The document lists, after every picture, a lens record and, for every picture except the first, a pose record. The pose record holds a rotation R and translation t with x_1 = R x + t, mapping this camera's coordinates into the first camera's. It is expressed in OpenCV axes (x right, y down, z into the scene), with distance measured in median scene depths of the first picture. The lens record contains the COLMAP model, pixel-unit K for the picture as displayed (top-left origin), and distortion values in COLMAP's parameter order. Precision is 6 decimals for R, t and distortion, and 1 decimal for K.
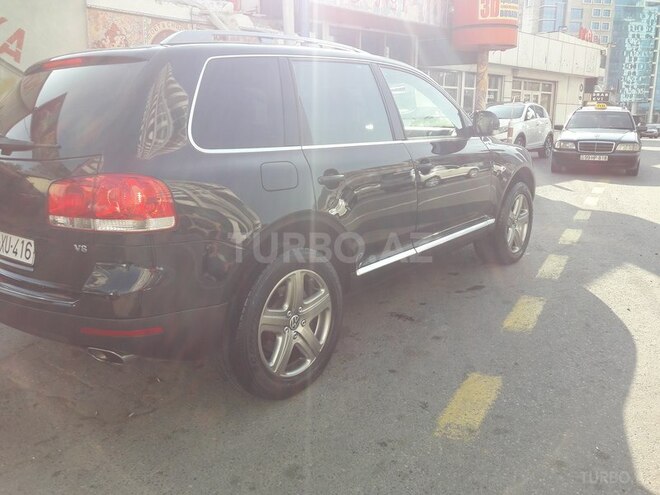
lens RADIAL K [[557.3, 0, 316.5], [0, 557.3, 247.0], [0, 0, 1]] dist [0.057299, -0.127851]
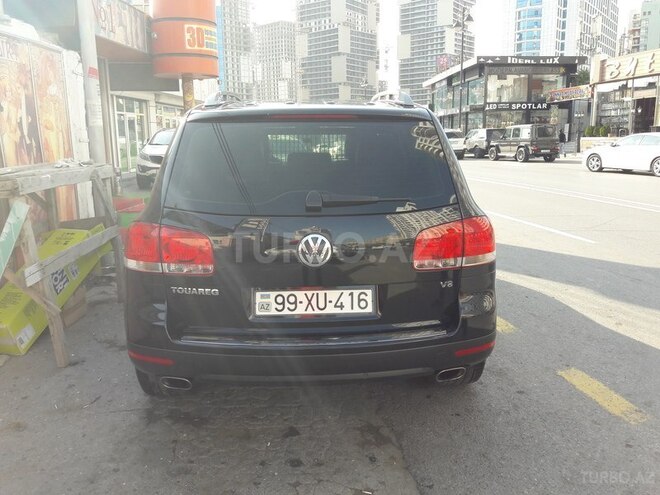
lens RADIAL K [[557.3, 0, 316.5], [0, 557.3, 247.0], [0, 0, 1]] dist [0.057299, -0.127851]
pose [[0.731134, -0.143981, 0.666868, -0.860043], [0.164541, 0.985836, 0.032451, -0.162827], [-0.662095, 0.086001, 0.744469, 0.423282]]
